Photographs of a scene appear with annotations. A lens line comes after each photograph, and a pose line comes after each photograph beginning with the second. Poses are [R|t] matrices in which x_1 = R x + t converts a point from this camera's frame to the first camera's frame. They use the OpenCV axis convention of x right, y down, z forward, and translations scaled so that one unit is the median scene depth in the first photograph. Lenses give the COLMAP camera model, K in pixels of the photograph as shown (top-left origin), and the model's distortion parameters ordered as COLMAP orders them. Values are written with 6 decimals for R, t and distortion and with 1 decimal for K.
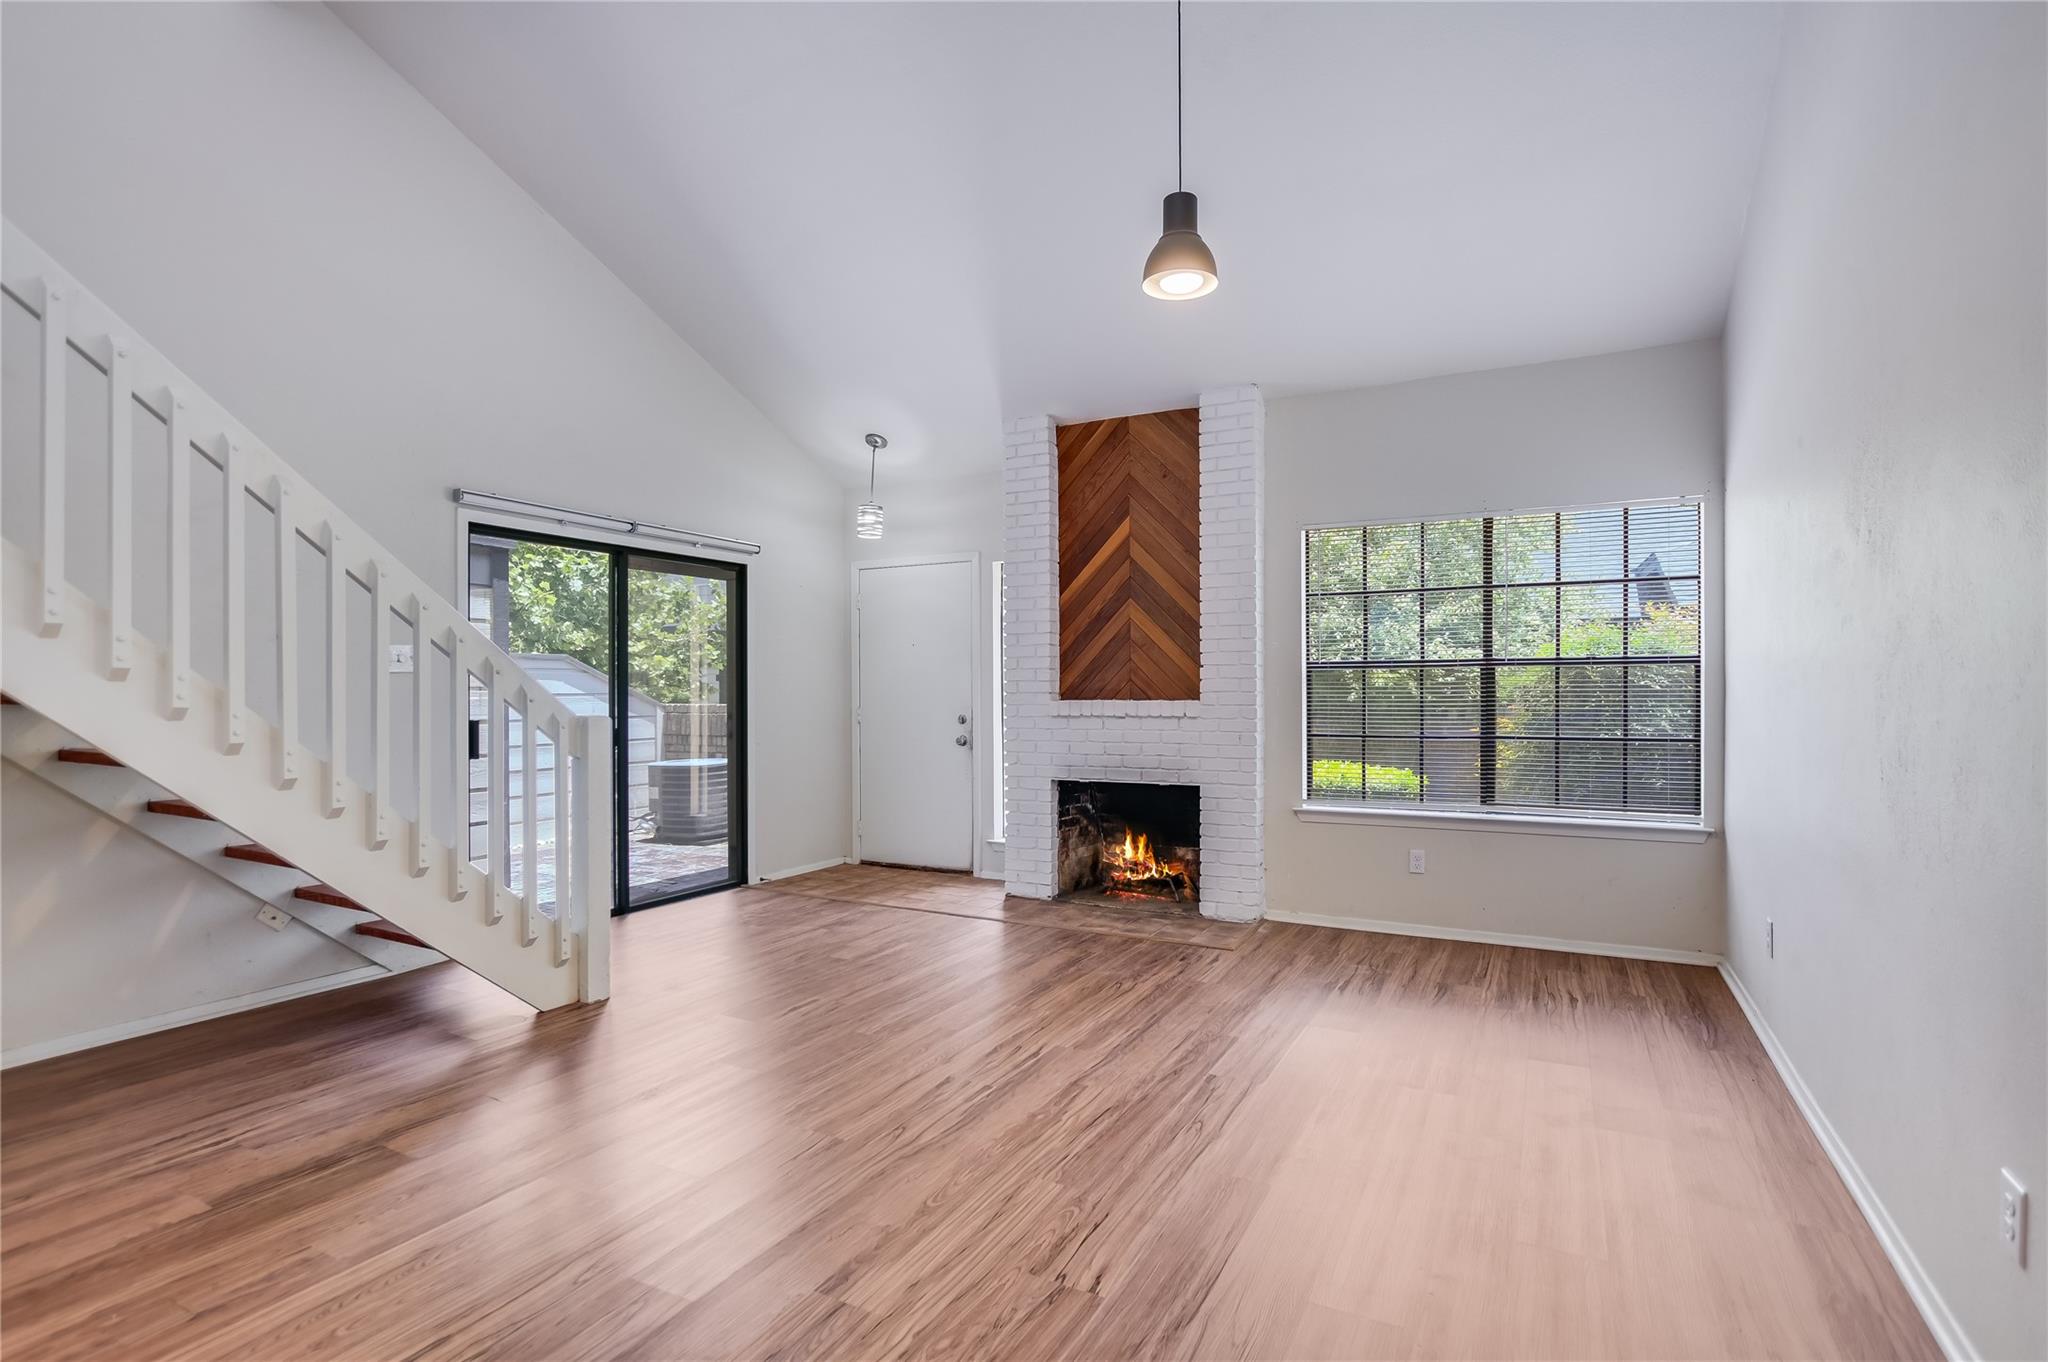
lens RADIAL K [[983.1, 0, 1033.0], [0, 983.1, 695.9], [0, 0, 1]] dist [0.002994, -0.000304]
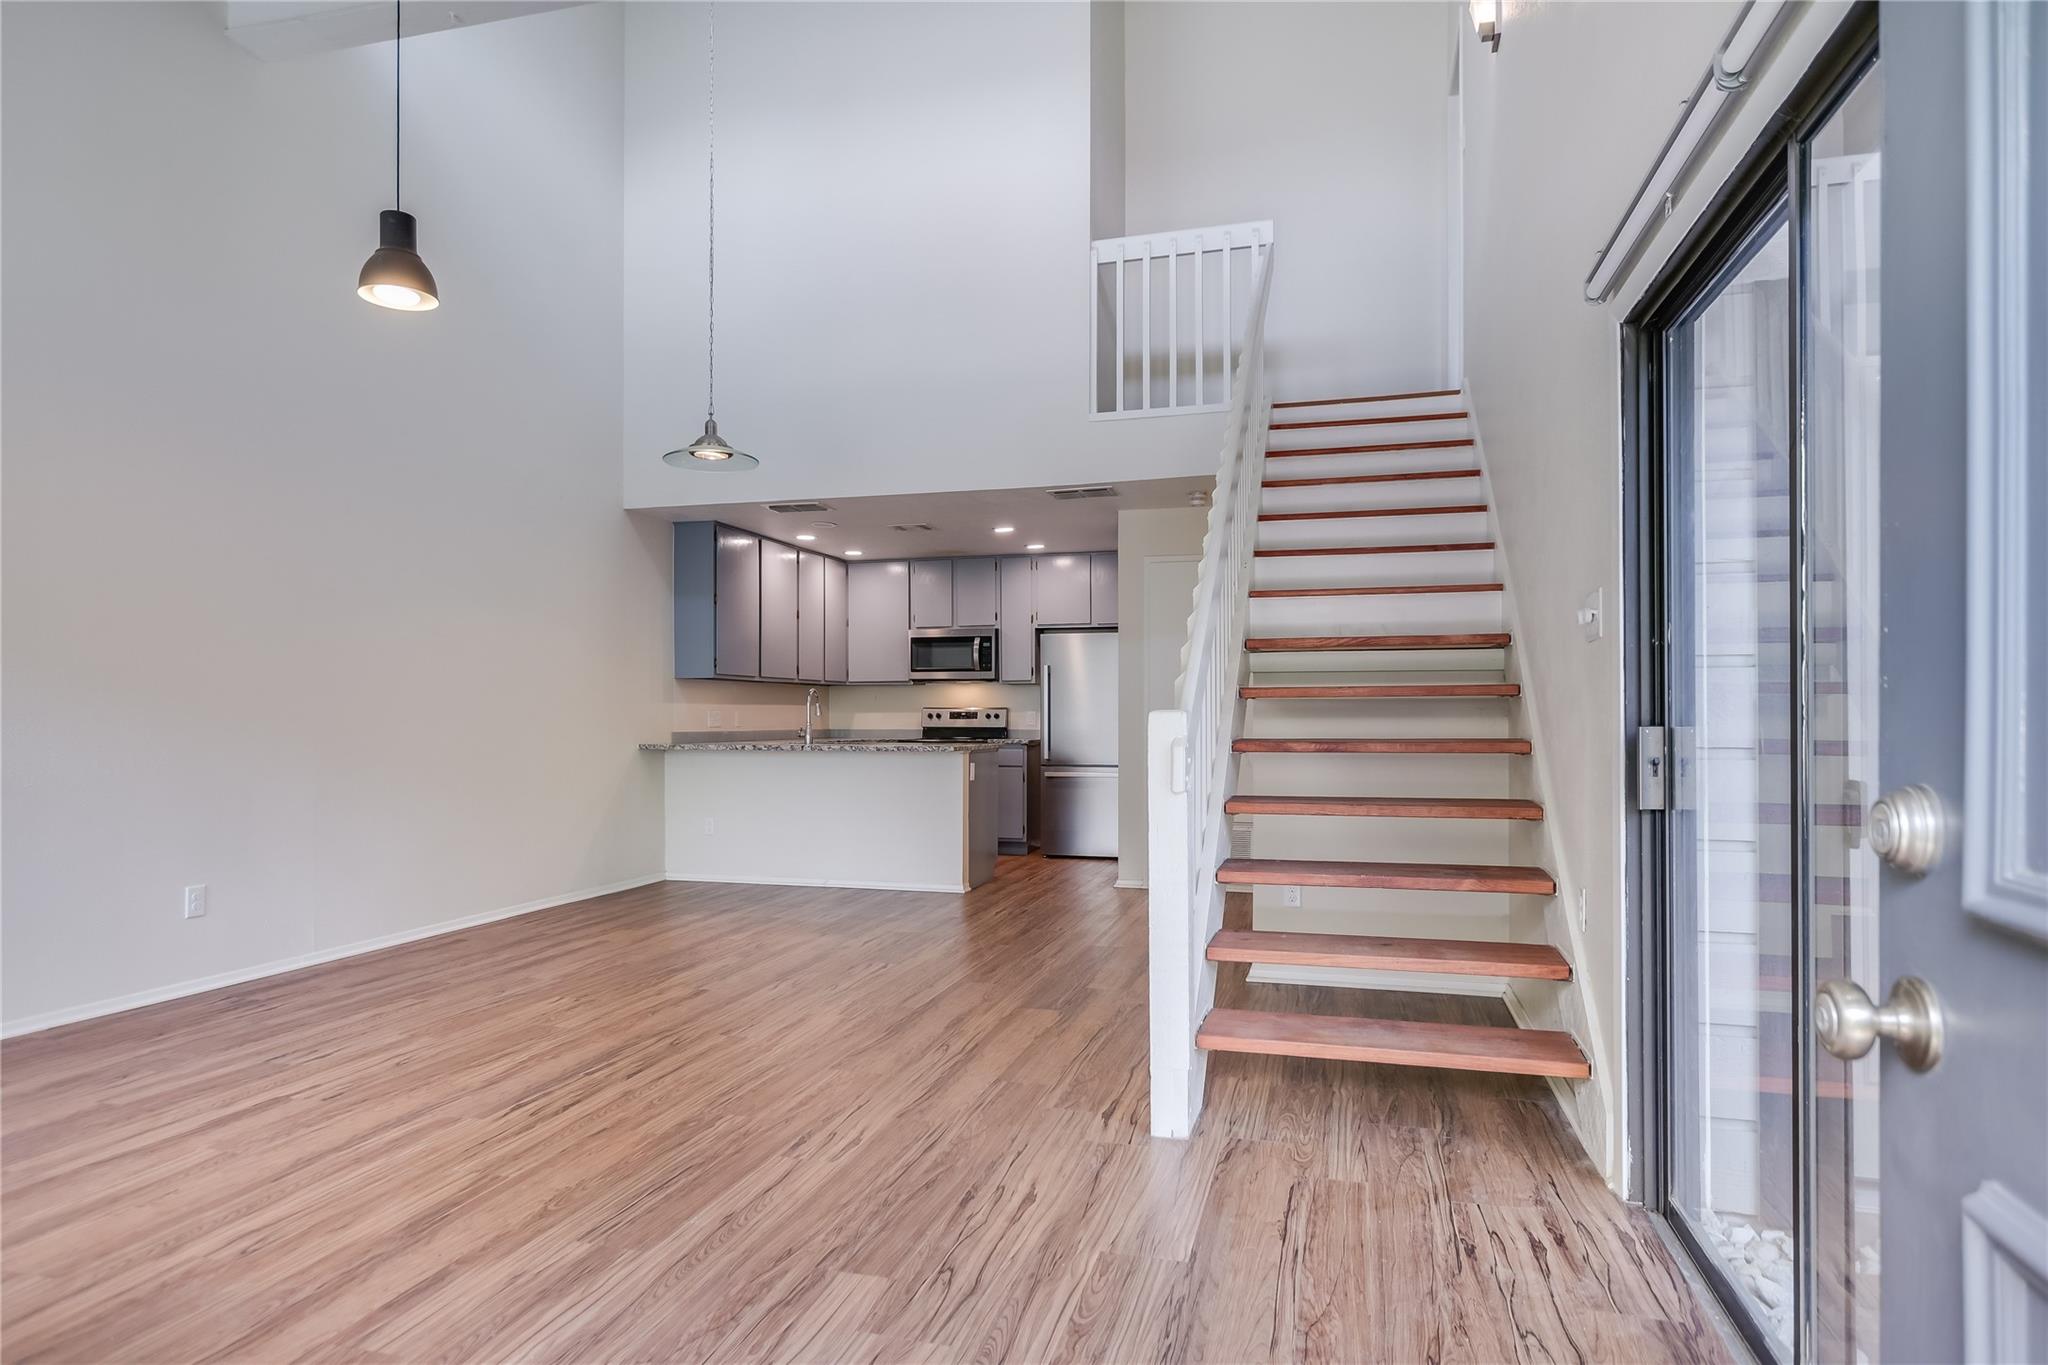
lens RADIAL K [[1140.9, 0, 1027.9], [0, 1140.9, 698.2], [0, 0, 1]] dist [-0.004103, 0.002316]
pose [[-0.977872, -0.002483, -0.209191, -0.140757], [-0.000395, 0.999950, -0.010019, 0.014519], [0.209205, -0.009714, -0.977824, 1.307798]]
